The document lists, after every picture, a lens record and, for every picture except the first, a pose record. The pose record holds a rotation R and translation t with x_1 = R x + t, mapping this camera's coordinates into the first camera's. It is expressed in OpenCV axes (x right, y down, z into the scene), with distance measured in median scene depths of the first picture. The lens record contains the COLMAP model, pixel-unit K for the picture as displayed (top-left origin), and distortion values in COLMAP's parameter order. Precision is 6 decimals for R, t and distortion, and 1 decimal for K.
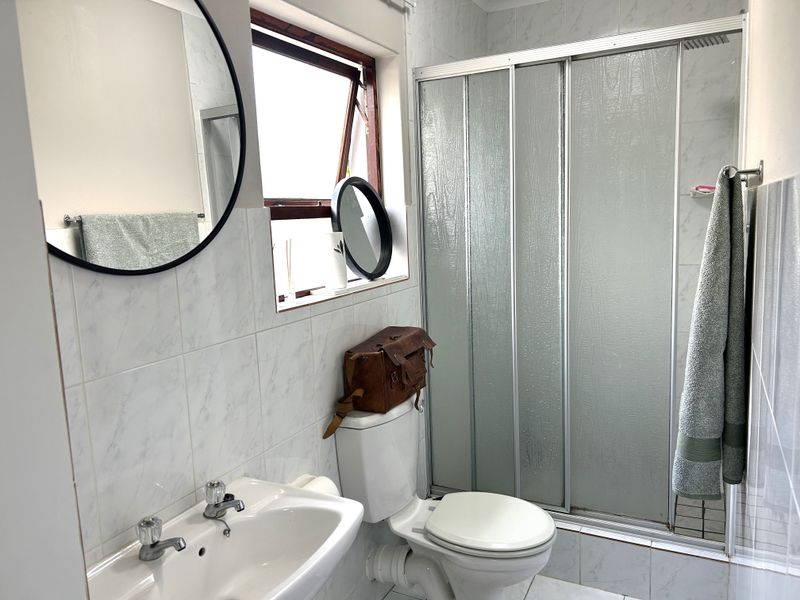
lens RADIAL K [[609.7, 0, 400.0], [0, 609.7, 300.0], [0, 0, 1]] dist [0.044605, 0.000304]
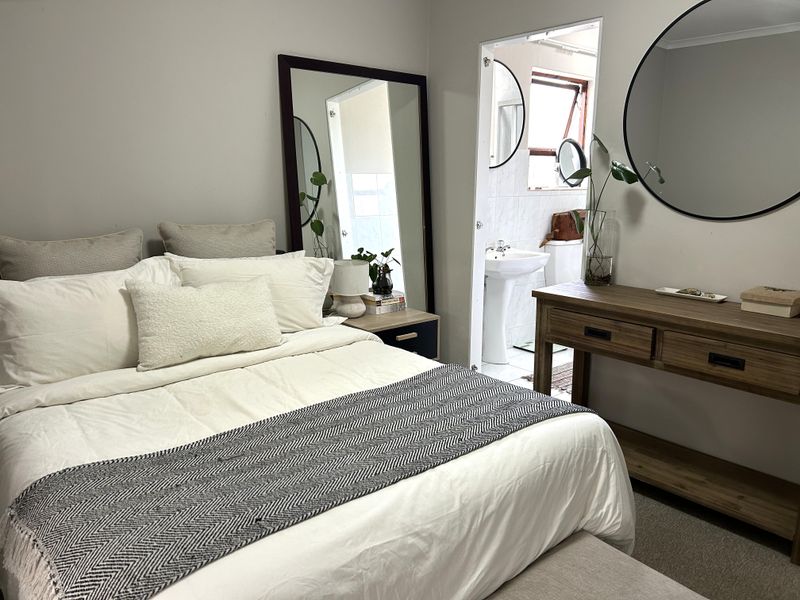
lens RADIAL K [[609.7, 0, 400.0], [0, 609.7, 300.0], [0, 0, 1]] dist [0.044605, 0.000304]
pose [[0.922359, 0.127178, -0.364801, 0.259522], [-0.104383, 0.991182, 0.081628, 0.274605], [0.371965, -0.037212, 0.927501, -1.379805]]
